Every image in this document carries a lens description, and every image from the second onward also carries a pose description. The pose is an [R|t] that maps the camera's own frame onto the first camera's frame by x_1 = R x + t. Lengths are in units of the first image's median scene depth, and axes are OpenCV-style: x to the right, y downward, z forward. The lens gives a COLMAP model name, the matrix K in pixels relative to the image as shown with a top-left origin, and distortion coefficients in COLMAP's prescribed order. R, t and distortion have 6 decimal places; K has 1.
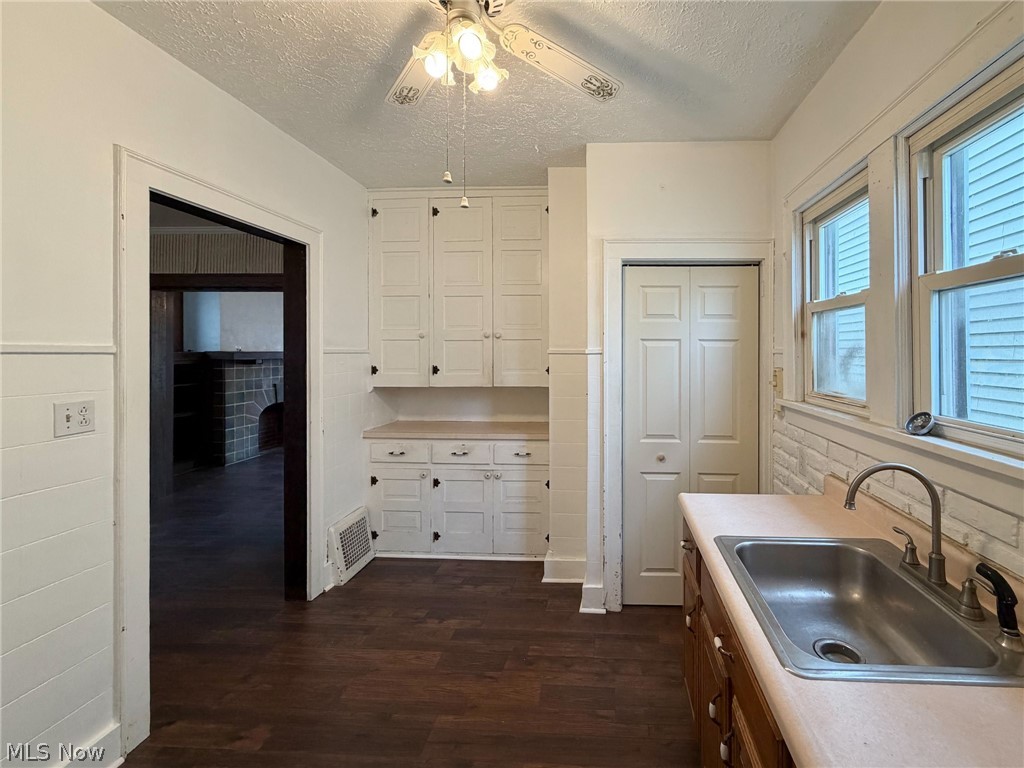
lens RADIAL K [[442.2, 0, 590.9], [0, 442.2, 352.5], [0, 0, 1]] dist [0.000278, 0.000032]
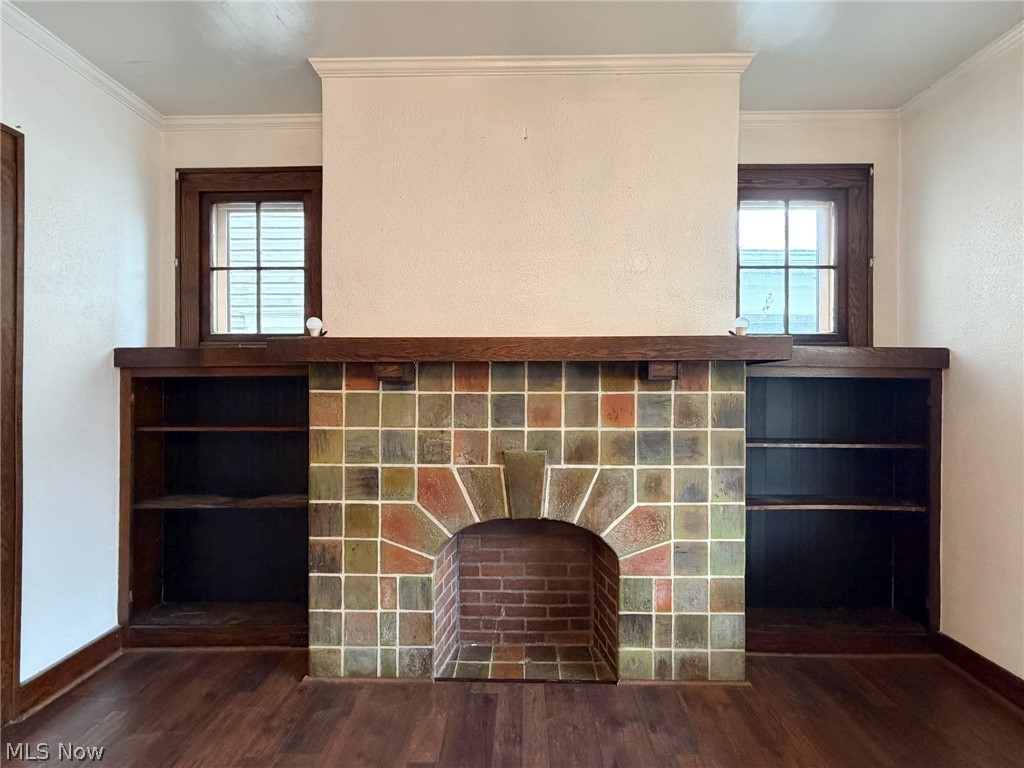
lens RADIAL K [[478.9, 0, 509.3], [0, 478.9, 389.9], [0, 0, 1]] dist [0.000249, 0.000401]
pose [[0.023868, 0.007101, -0.999690, -0.433600], [-0.001917, 0.999973, 0.007057, 0.030340], [0.999713, 0.001748, 0.023881, 1.080467]]
